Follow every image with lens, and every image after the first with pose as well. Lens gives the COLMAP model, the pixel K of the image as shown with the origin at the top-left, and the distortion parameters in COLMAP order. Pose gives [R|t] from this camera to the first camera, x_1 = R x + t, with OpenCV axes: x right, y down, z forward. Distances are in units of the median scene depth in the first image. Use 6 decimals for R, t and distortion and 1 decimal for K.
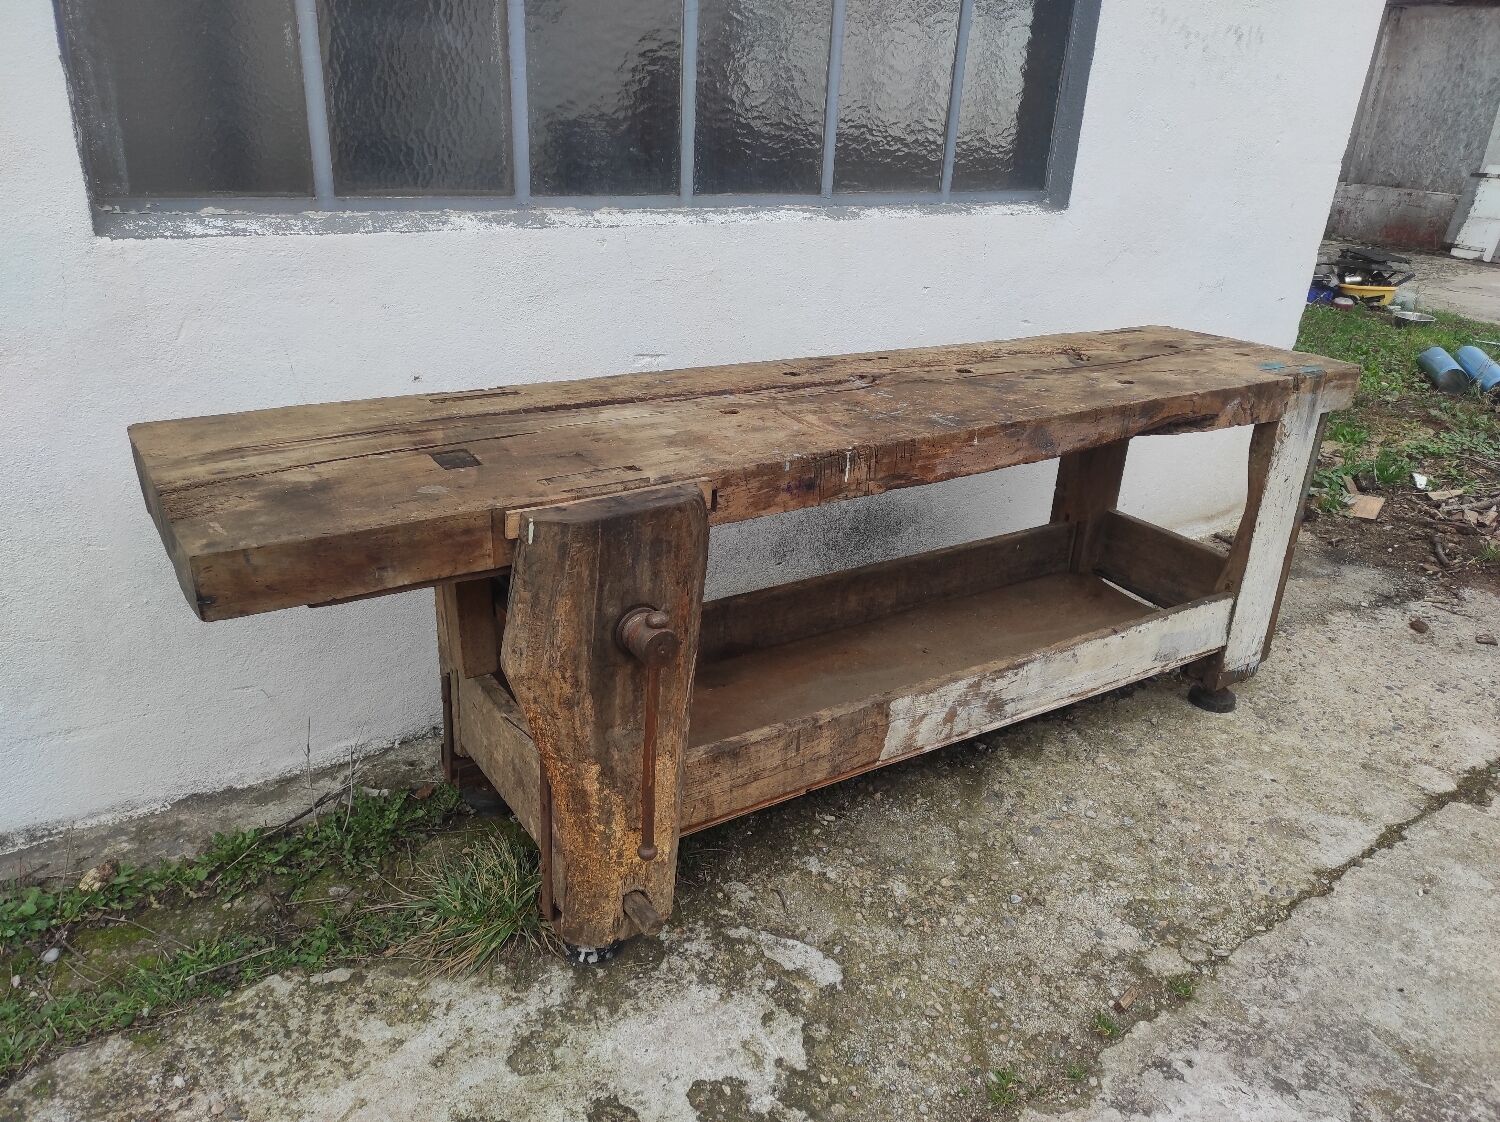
lens RADIAL K [[1105.0, 0, 737.8], [0, 1105.0, 577.0], [0, 0, 1]] dist [0.040783, -0.029415]
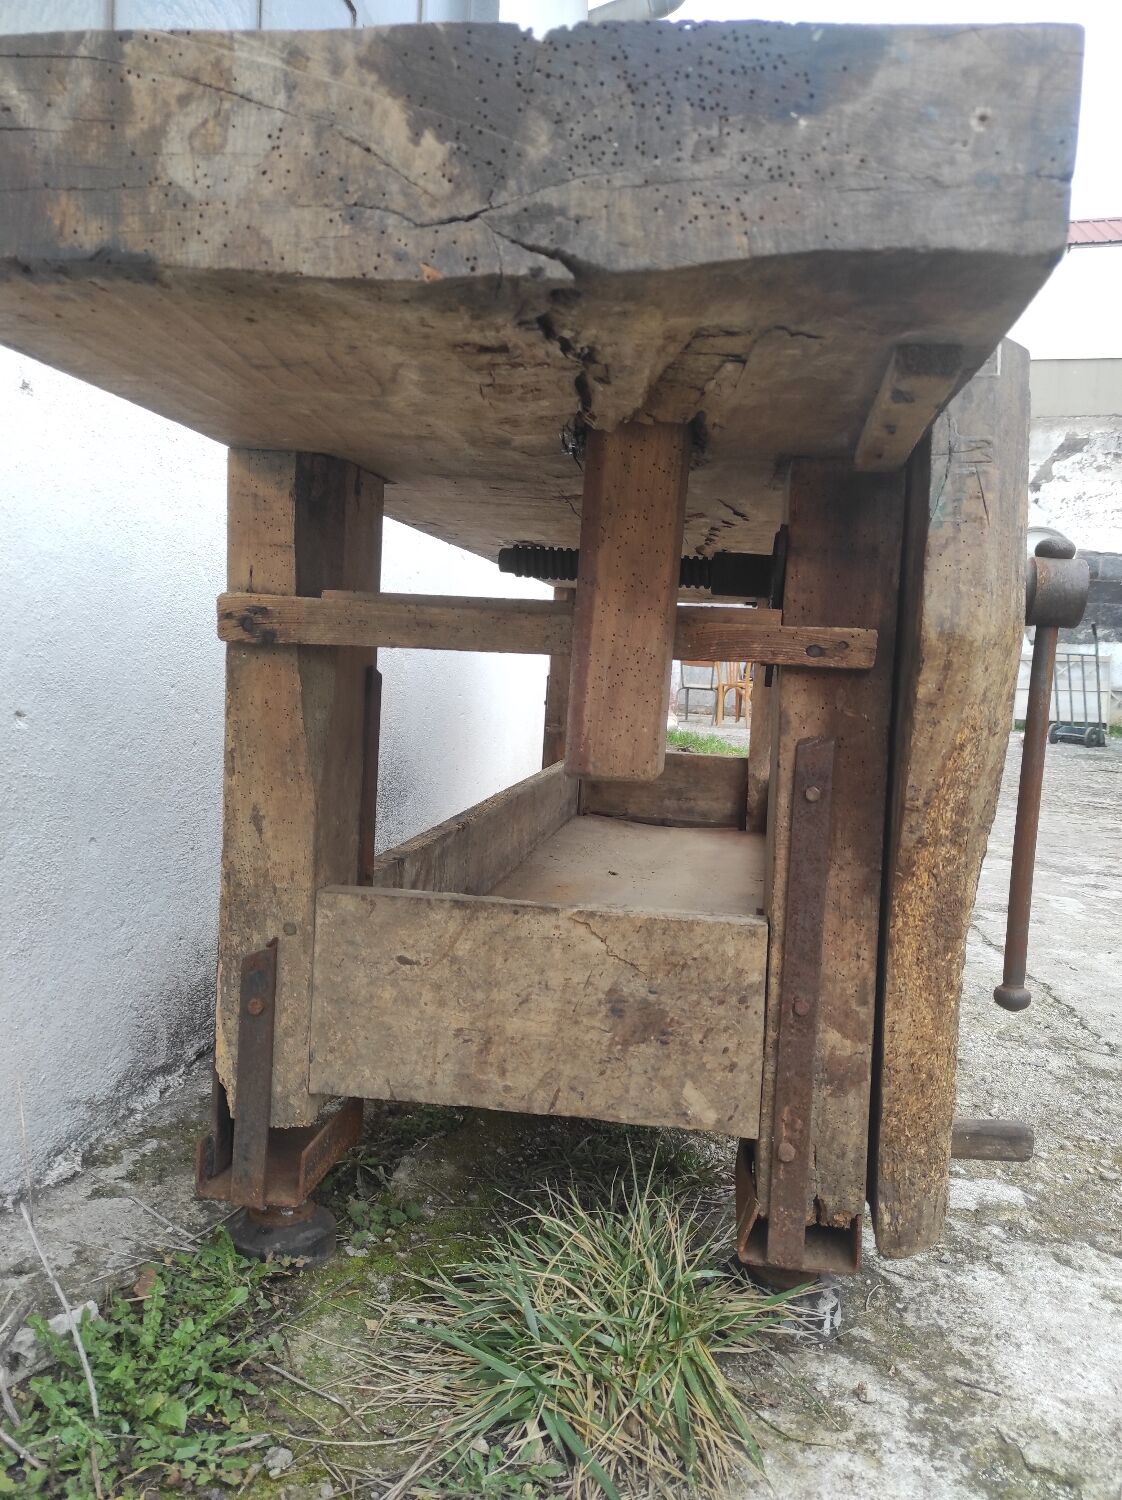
lens RADIAL K [[1105.0, 0, 542.1], [0, 1105.0, 772.9], [0, 0, 1]] dist [0.040783, -0.029415]
pose [[0.677610, -0.084730, 0.730524, -0.573169], [0.282060, 0.947319, -0.151754, 0.134770], [-0.679181, 0.308882, 0.665812, 0.640947]]
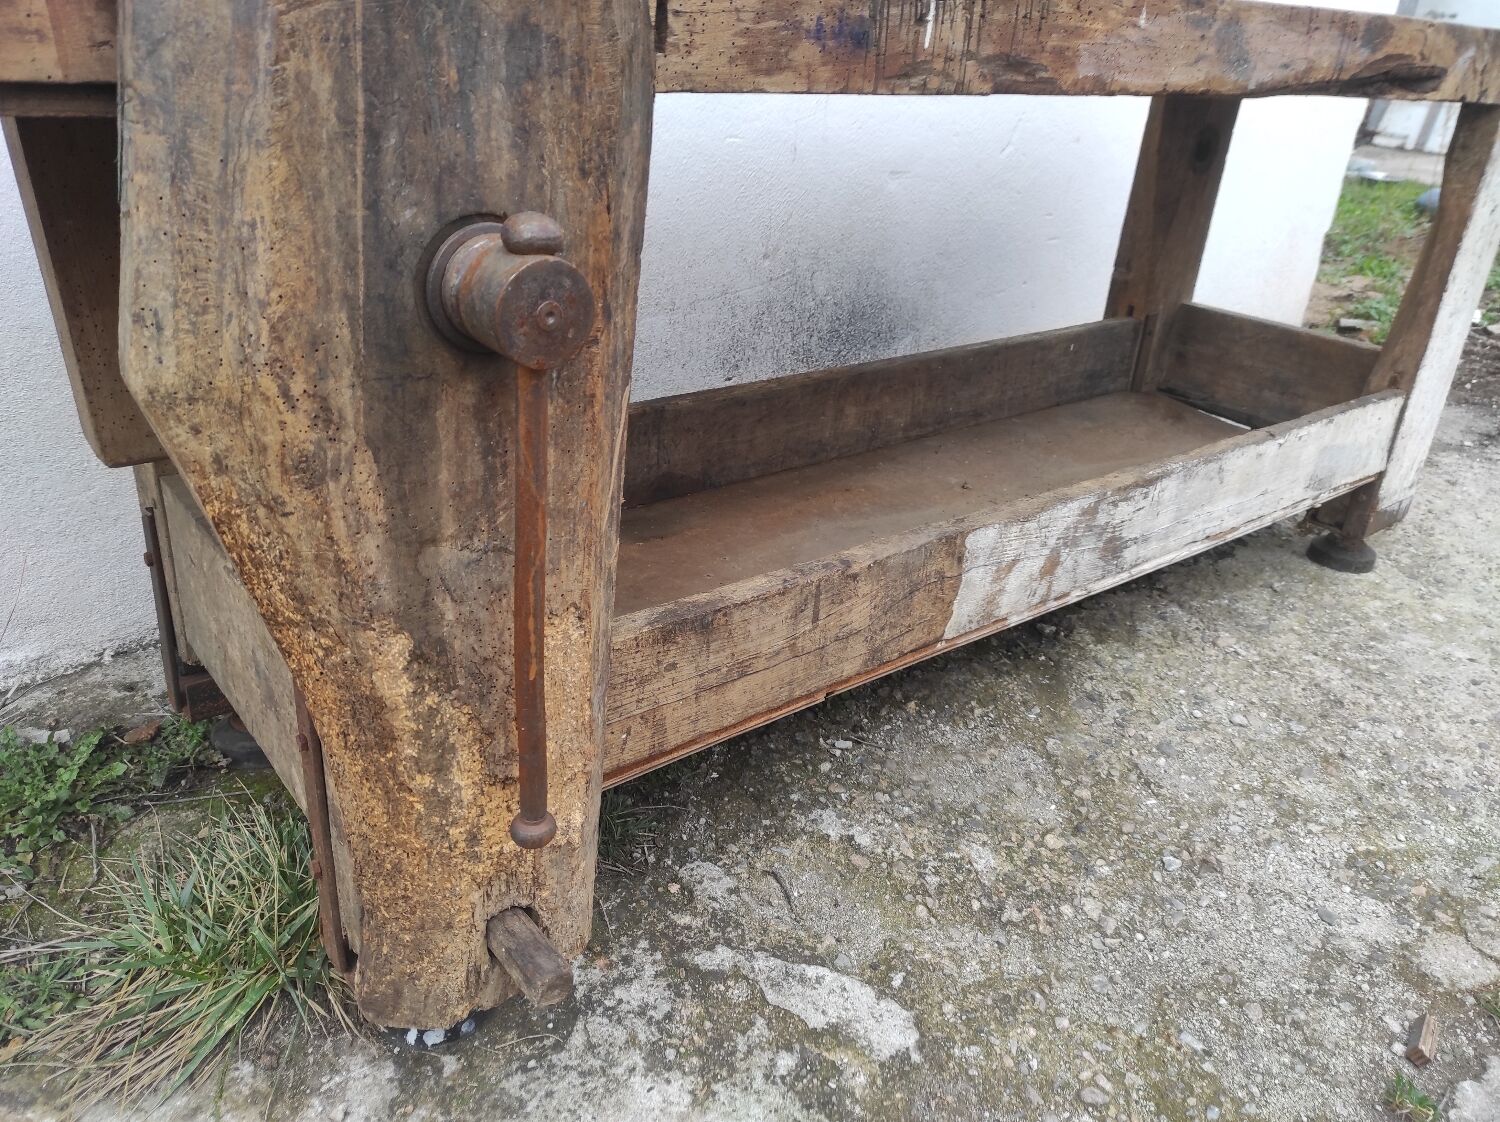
lens RADIAL K [[1105.0, 0, 747.7], [0, 1105.0, 568.2], [0, 0, 1]] dist [0.040783, -0.029415]
pose [[0.994684, -0.029447, 0.098671, -0.031561], [0.024755, 0.998519, 0.048447, 0.106379], [-0.099952, -0.045747, 0.993940, 0.476057]]
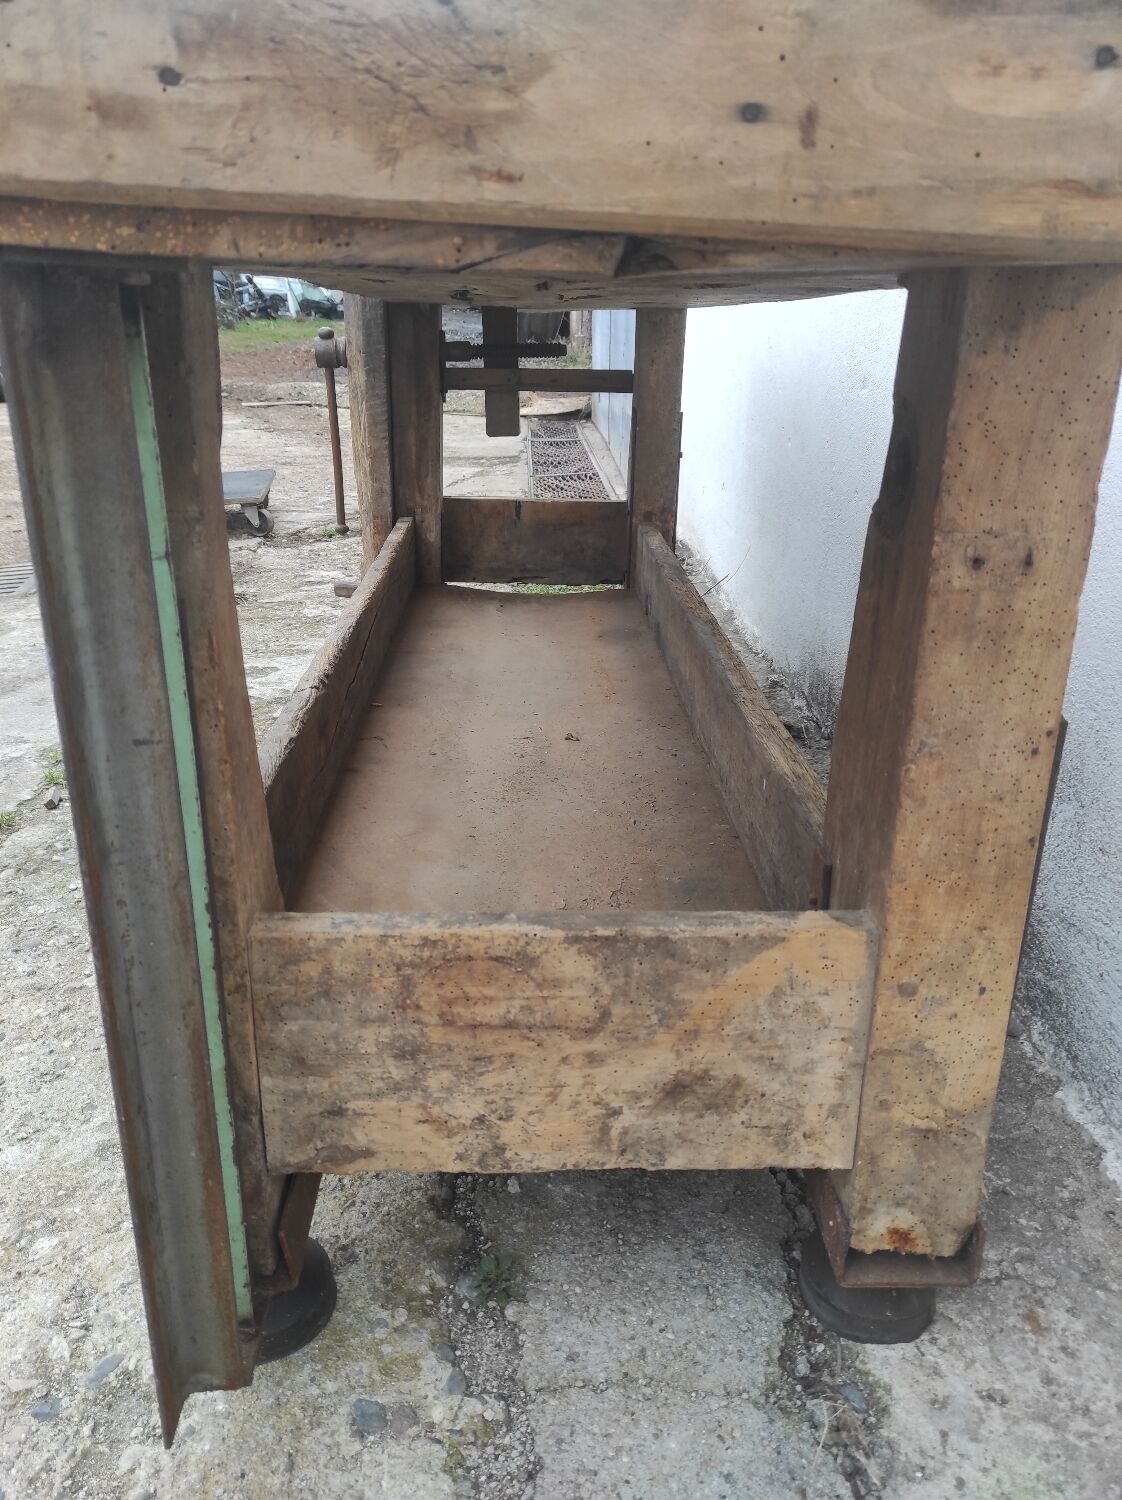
lens RADIAL K [[1105.0, 0, 559.3], [0, 1105.0, 753.5], [0, 0, 1]] dist [0.040783, -0.029415]
pose [[-0.515490, 0.265123, -0.814850, 0.868622], [-0.379228, 0.782153, 0.494392, -0.286855], [0.768411, 0.563868, -0.302650, 1.556559]]
